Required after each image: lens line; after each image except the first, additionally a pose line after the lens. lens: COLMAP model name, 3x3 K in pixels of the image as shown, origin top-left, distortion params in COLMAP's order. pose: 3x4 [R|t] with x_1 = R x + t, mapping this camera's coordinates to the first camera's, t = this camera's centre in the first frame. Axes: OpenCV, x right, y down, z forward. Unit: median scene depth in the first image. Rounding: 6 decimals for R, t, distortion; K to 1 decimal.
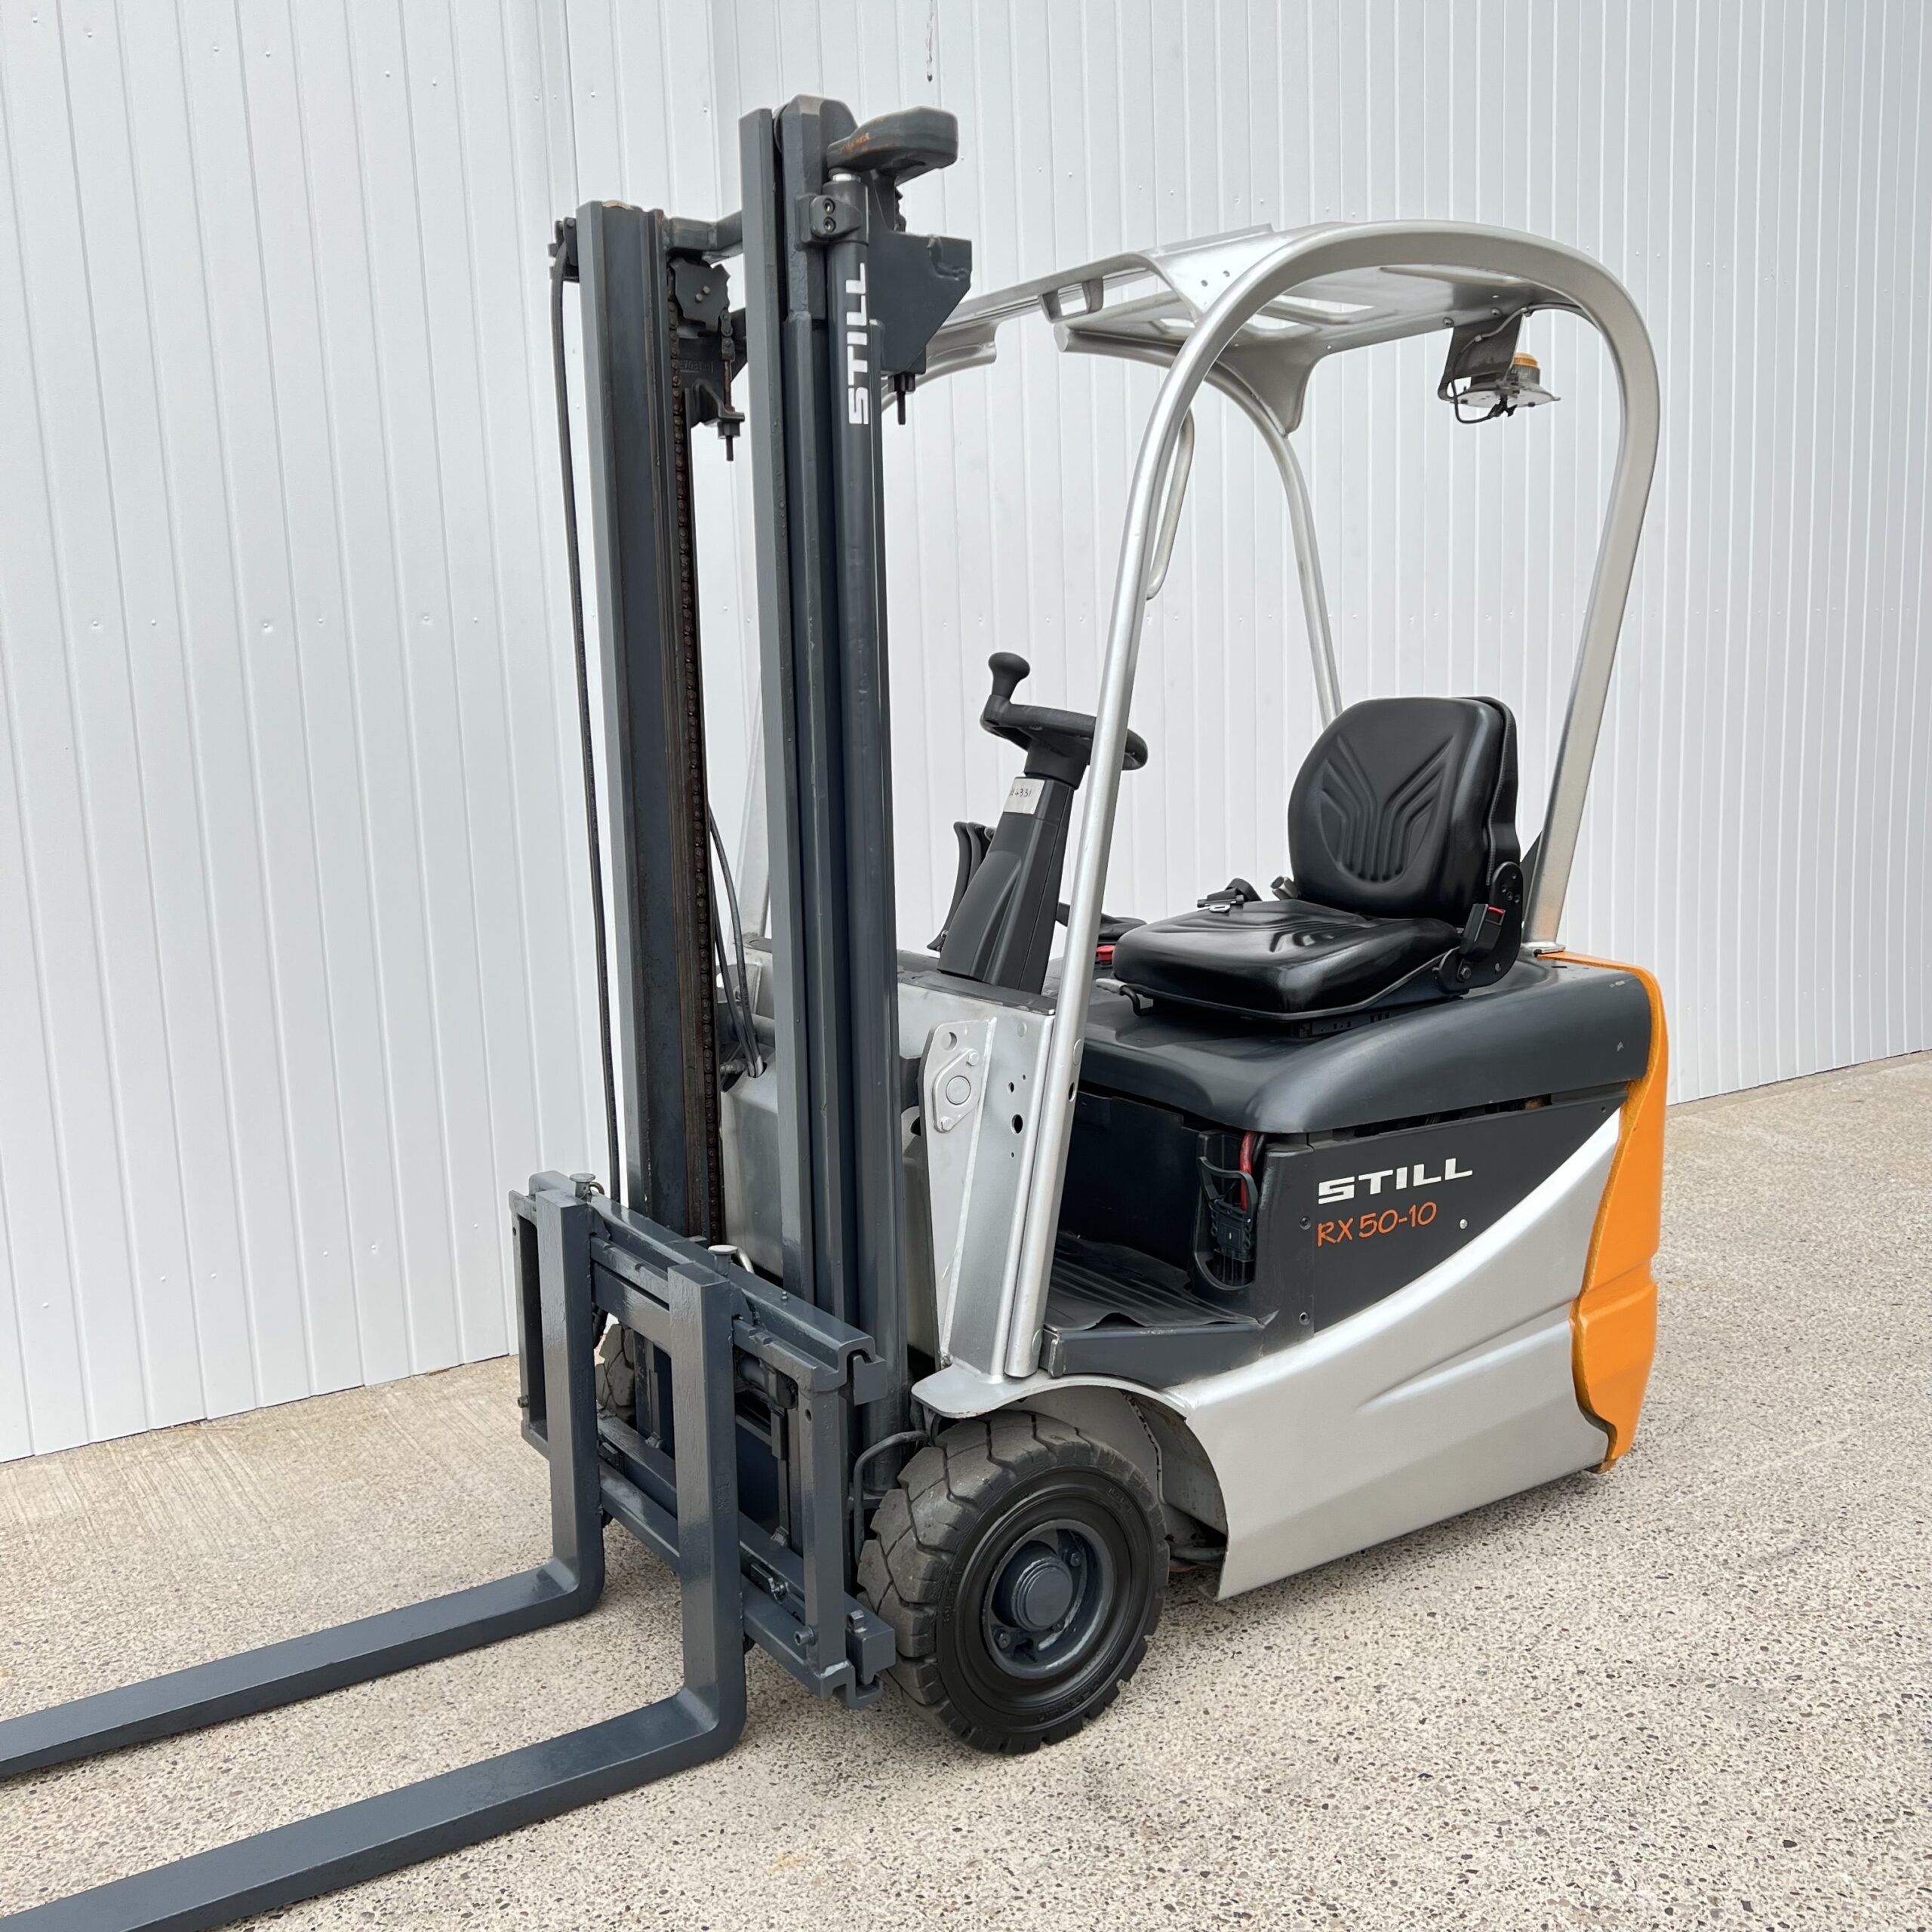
lens RADIAL K [[1915.2, 0, 949.9], [0, 1915.2, 975.1], [0, 0, 1]] dist [0.033875, 0.000000]
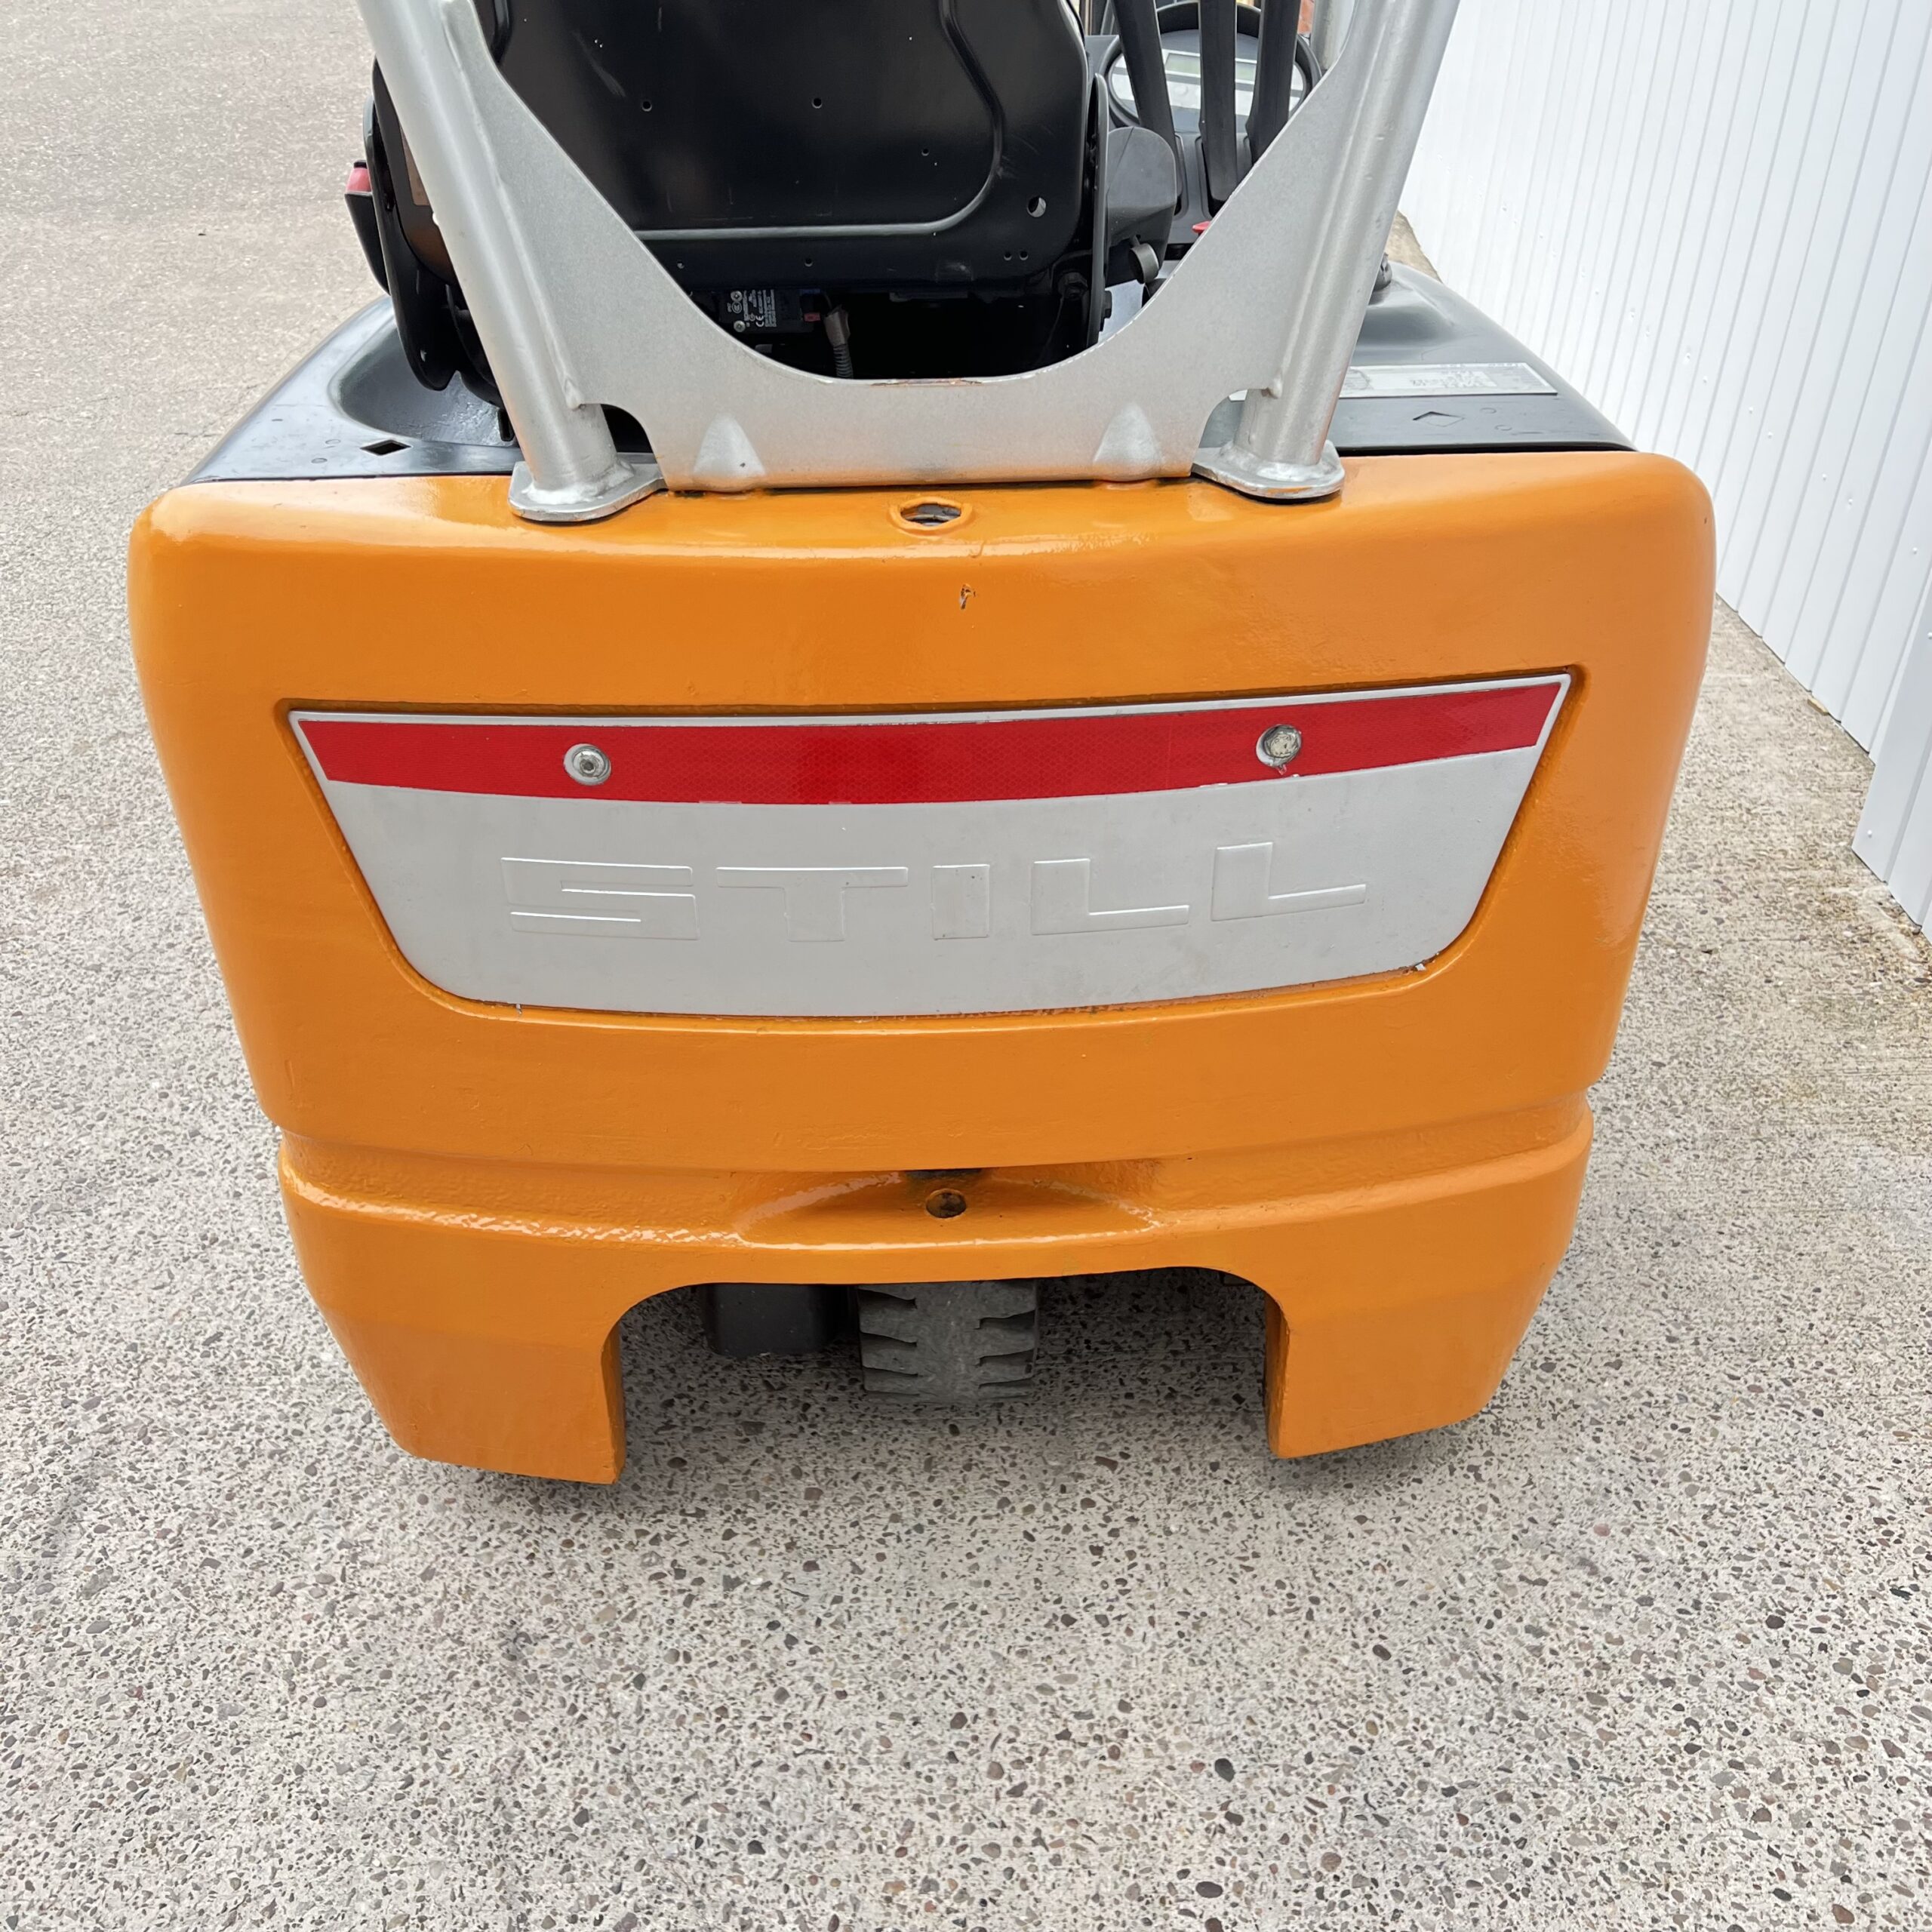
lens RADIAL K [[1915.2, 0, 979.2], [0, 1915.2, 966.1], [0, 0, 1]] dist [0.033875, 0.000000]
pose [[-0.502746, 0.495576, -0.708274, 0.603055], [-0.114583, 0.773915, 0.622838, -0.182458], [0.856807, 0.394285, -0.332298, 1.326288]]
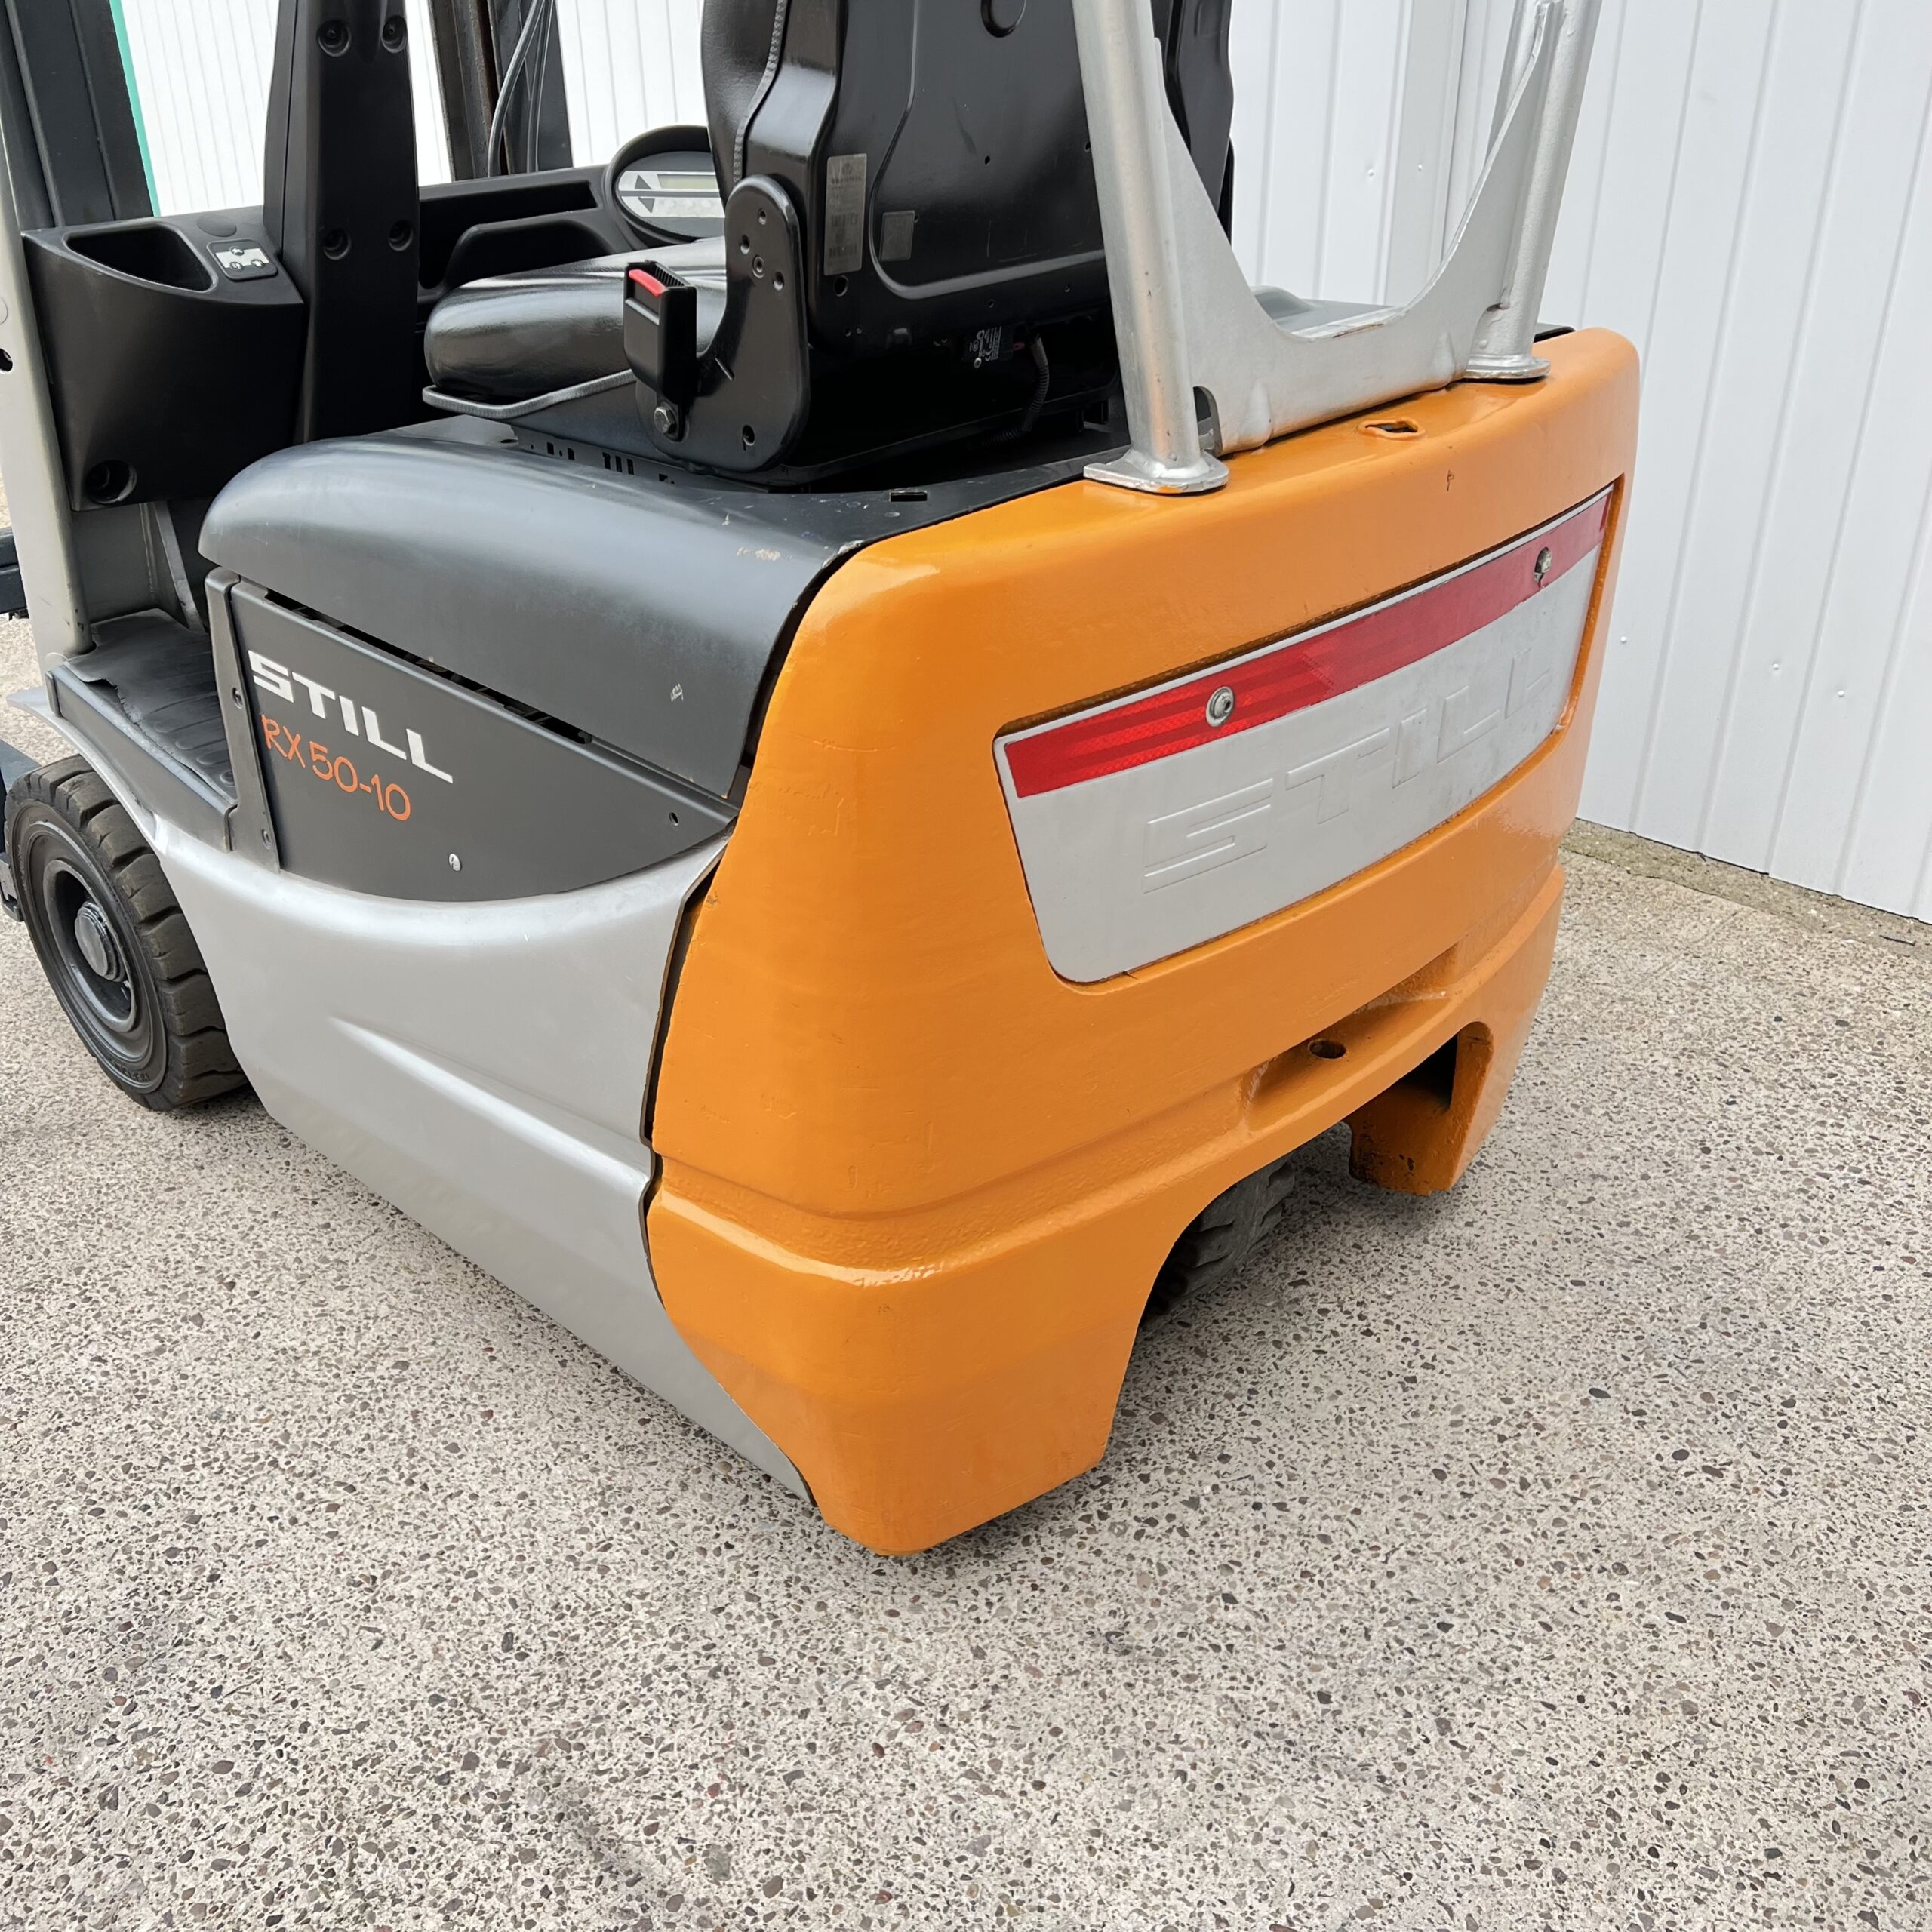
lens RADIAL K [[1915.2, 0, 953.0], [0, 1915.2, 958.7], [0, 0, 1]] dist [0.033875, 0.000000]
pose [[0.220574, 0.483978, -0.846825, 0.730918], [-0.136013, 0.874988, 0.464646, -0.110252], [0.965840, 0.012690, 0.258827, 0.950448]]
